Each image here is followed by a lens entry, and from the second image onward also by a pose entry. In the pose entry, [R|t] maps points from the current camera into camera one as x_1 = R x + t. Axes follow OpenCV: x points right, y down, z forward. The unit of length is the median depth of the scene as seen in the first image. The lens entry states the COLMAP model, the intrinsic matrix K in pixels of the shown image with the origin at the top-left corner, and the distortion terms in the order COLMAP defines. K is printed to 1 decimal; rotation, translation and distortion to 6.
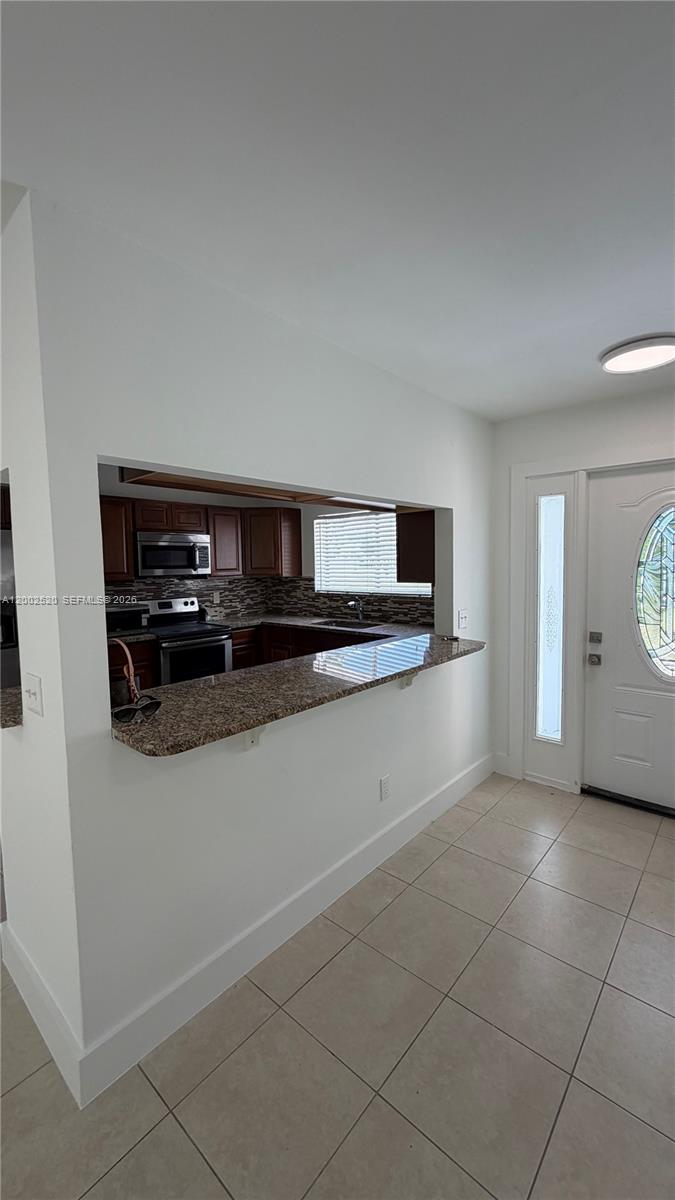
lens RADIAL K [[477.3, 0, 337.5], [0, 477.3, 600.0], [0, 0, 1]] dist [-0.002394, 0.000845]
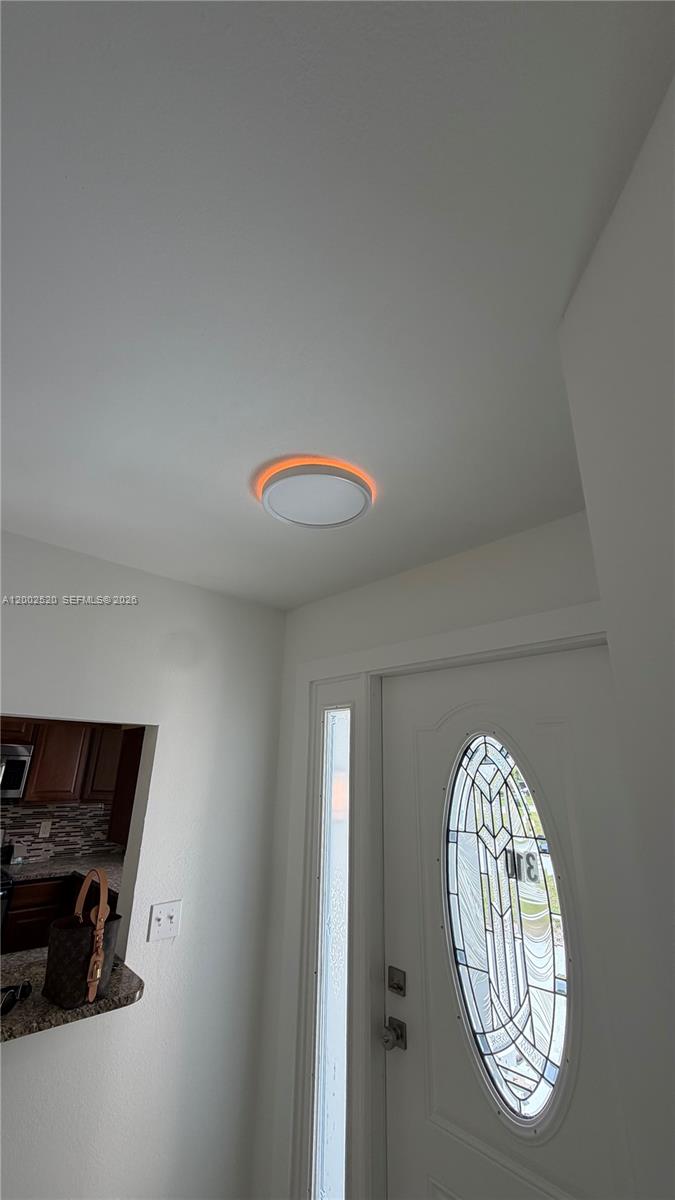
lens RADIAL K [[477.3, 0, 337.5], [0, 477.3, 600.0], [0, 0, 1]] dist [-0.002394, 0.000845]
pose [[0.993847, 0.001231, -0.110756, 0.313839], [-0.046814, 0.910906, -0.409951, -0.050674], [0.100384, 0.412613, 0.905358, 0.198513]]
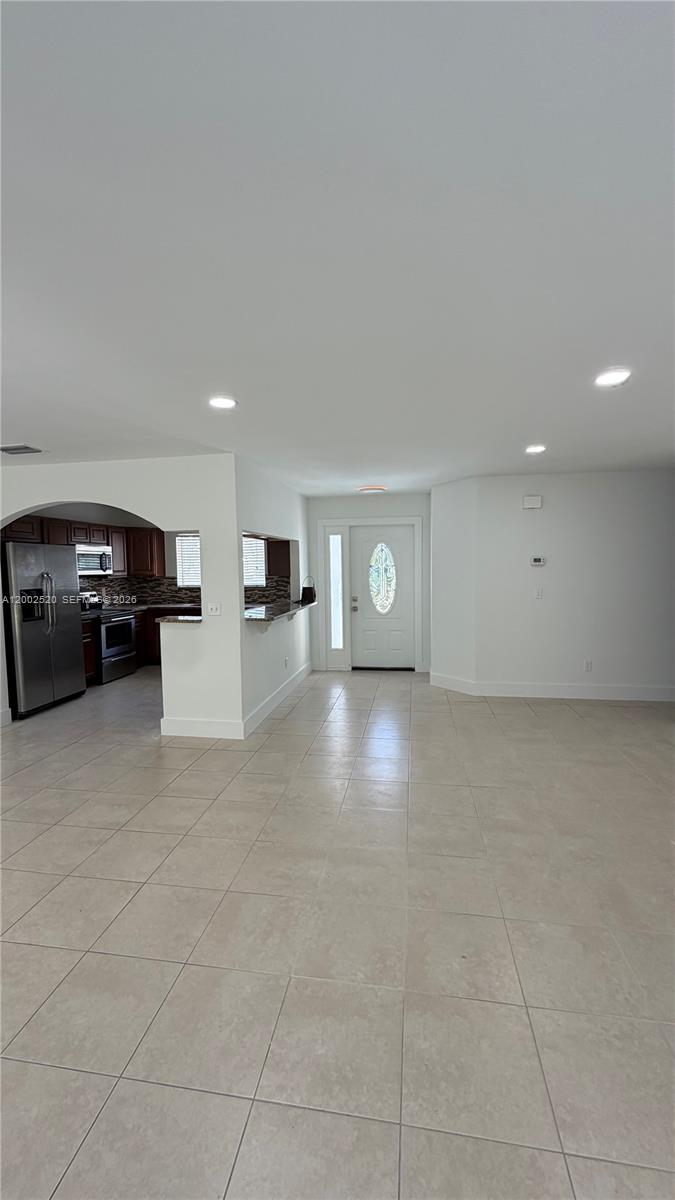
lens RADIAL K [[485.6, 0, 336.7], [0, 485.6, 599.2], [0, 0, 1]] dist [0.006331, -0.000495]
pose [[0.849535, -0.032830, 0.526510, -0.431742], [0.041944, 0.999106, -0.005378, 0.051414], [-0.525863, 0.026653, 0.850152, -0.528575]]
